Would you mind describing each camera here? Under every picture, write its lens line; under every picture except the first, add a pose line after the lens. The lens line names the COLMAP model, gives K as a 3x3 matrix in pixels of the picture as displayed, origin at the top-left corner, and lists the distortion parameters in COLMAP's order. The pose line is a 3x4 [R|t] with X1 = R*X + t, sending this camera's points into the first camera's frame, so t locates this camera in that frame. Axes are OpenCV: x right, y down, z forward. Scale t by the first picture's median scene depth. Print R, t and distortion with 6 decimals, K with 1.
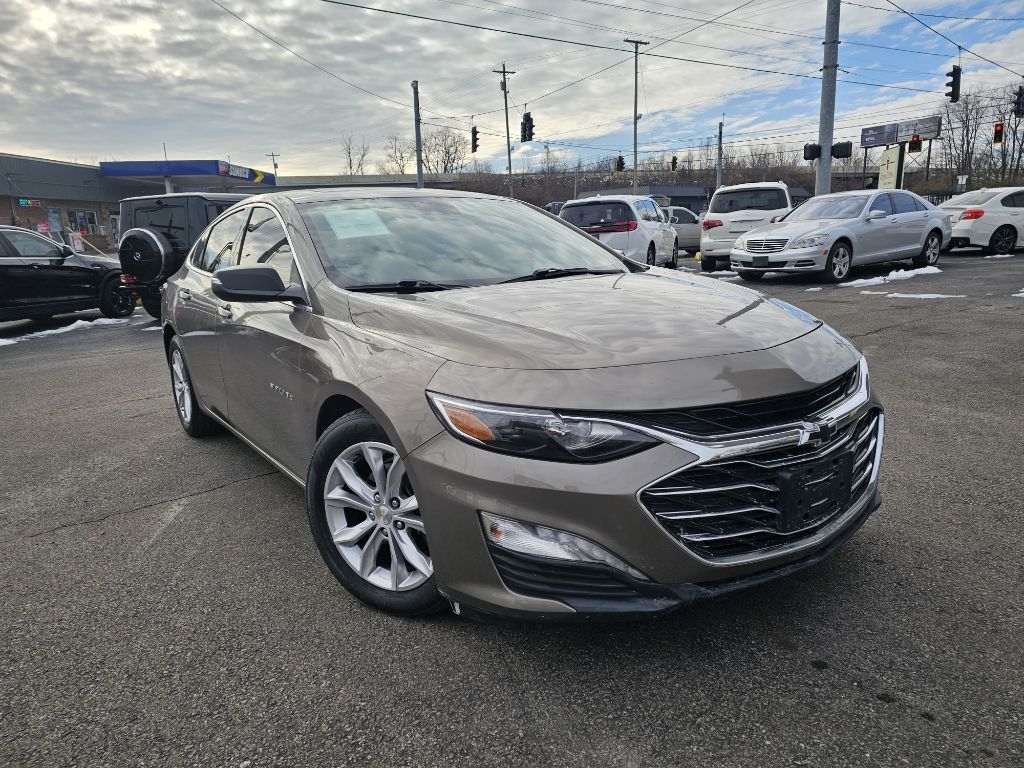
lens RADIAL K [[703.8, 0, 507.0], [0, 703.8, 391.6], [0, 0, 1]] dist [0.060891, -0.041528]
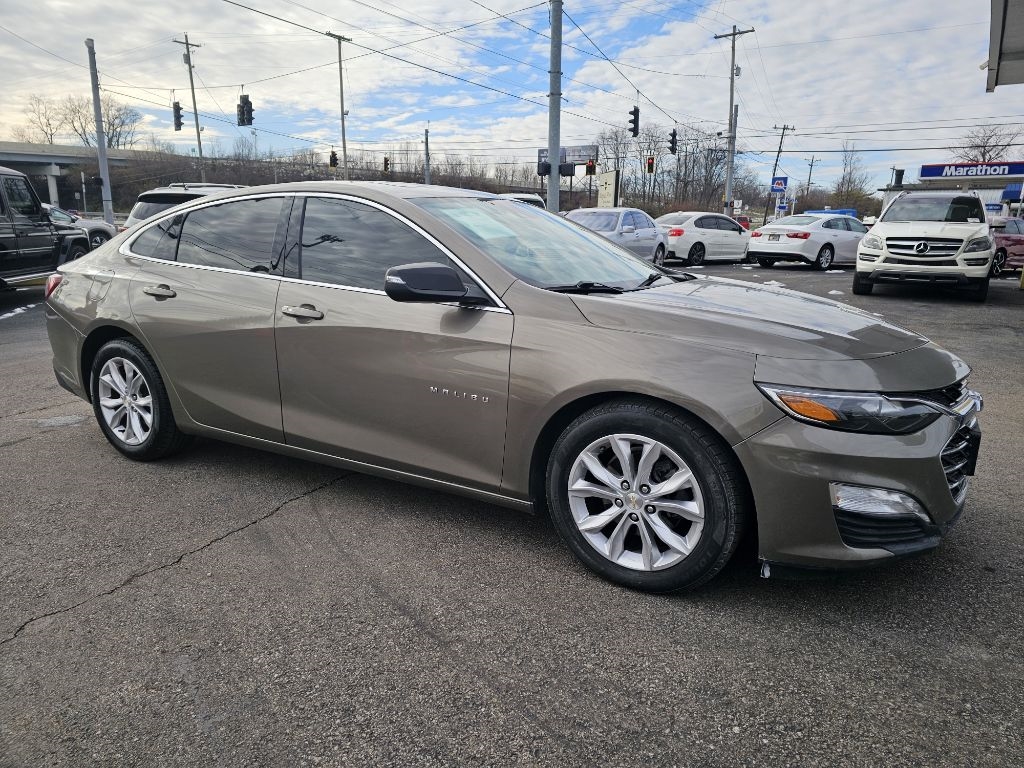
lens RADIAL K [[703.8, 0, 487.1], [0, 703.8, 392.3], [0, 0, 1]] dist [0.060891, -0.041528]
pose [[0.916237, -0.040021, 0.398634, -0.779560], [0.037994, 0.999194, 0.012987, -0.012252], [-0.398832, 0.003246, 0.917018, 0.105123]]
